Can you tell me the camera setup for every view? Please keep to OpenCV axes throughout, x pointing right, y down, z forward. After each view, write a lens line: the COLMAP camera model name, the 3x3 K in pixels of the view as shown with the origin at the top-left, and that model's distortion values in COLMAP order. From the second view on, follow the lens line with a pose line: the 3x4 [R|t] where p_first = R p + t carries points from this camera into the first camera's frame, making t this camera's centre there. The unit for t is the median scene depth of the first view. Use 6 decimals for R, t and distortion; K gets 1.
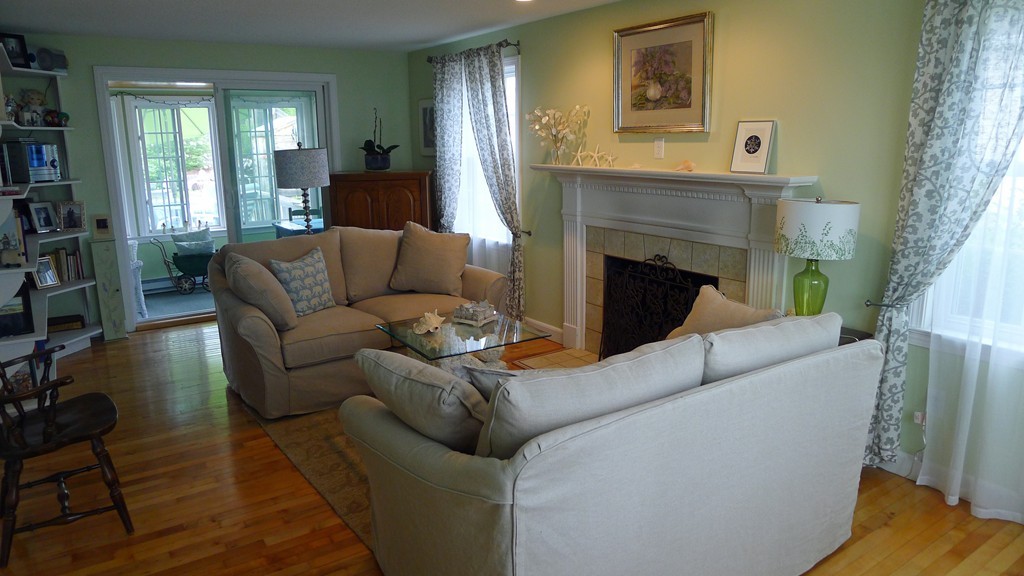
lens RADIAL K [[676.5, 0, 510.1], [0, 676.5, 285.8], [0, 0, 1]] dist [-0.051540, 0.020350]
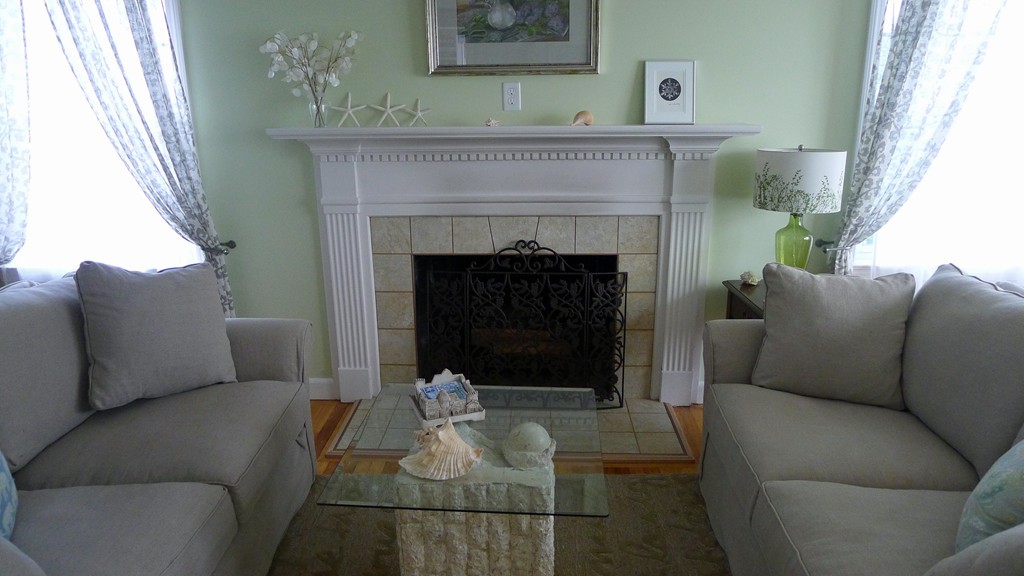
lens RADIAL K [[676.5, 0, 510.1], [0, 676.5, 285.8], [0, 0, 1]] dist [-0.051540, 0.020350]
pose [[0.592179, -0.215593, 0.776431, -0.415023], [0.175460, 0.974924, 0.136886, -0.110692], [-0.786472, 0.055171, 0.615157, 0.597062]]
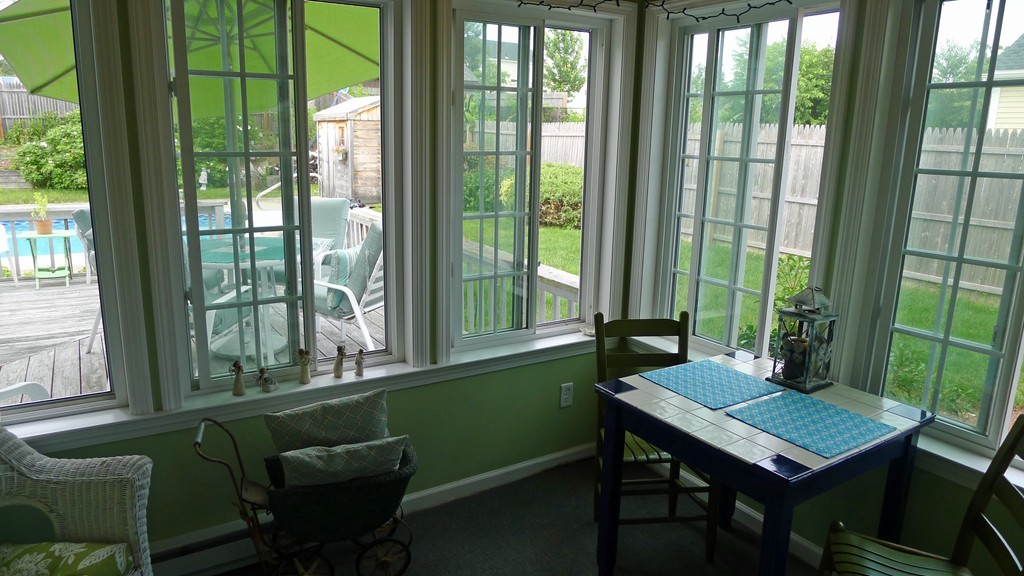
lens RADIAL K [[676.5, 0, 510.1], [0, 676.5, 285.8], [0, 0, 1]] dist [-0.051540, 0.020350]
pose [[0.998745, 0.043392, -0.024995, -0.796938], [-0.043301, 0.999053, 0.004170, -0.285455], [0.025152, -0.003083, 0.999679, 1.427067]]
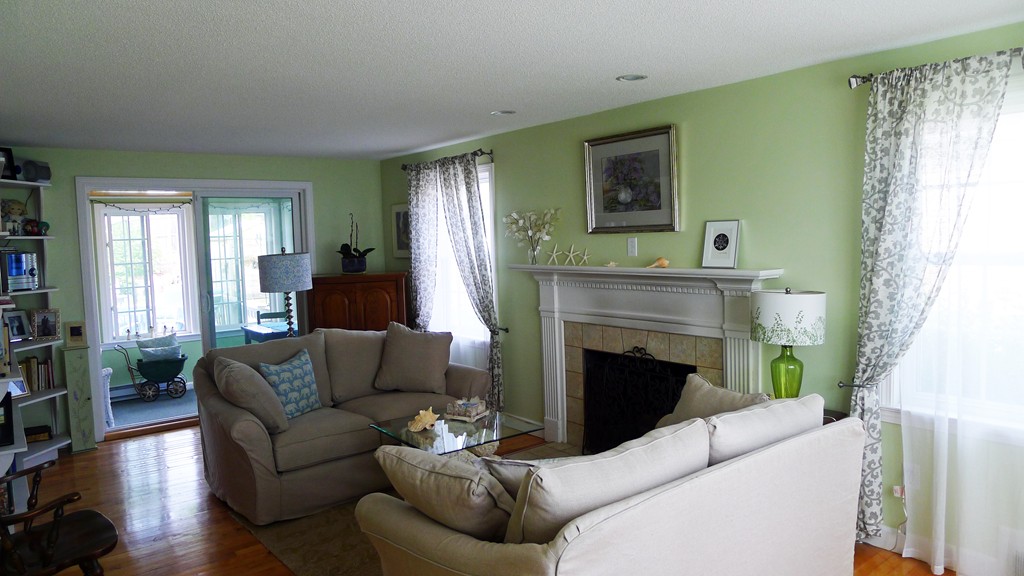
lens RADIAL K [[676.5, 0, 510.1], [0, 676.5, 285.8], [0, 0, 1]] dist [-0.051540, 0.020350]
pose [[0.997108, -0.023869, 0.072156, -0.054228], [0.033937, 0.989328, -0.141697, 0.002363], [-0.068003, 0.143736, 0.987277, -0.039209]]
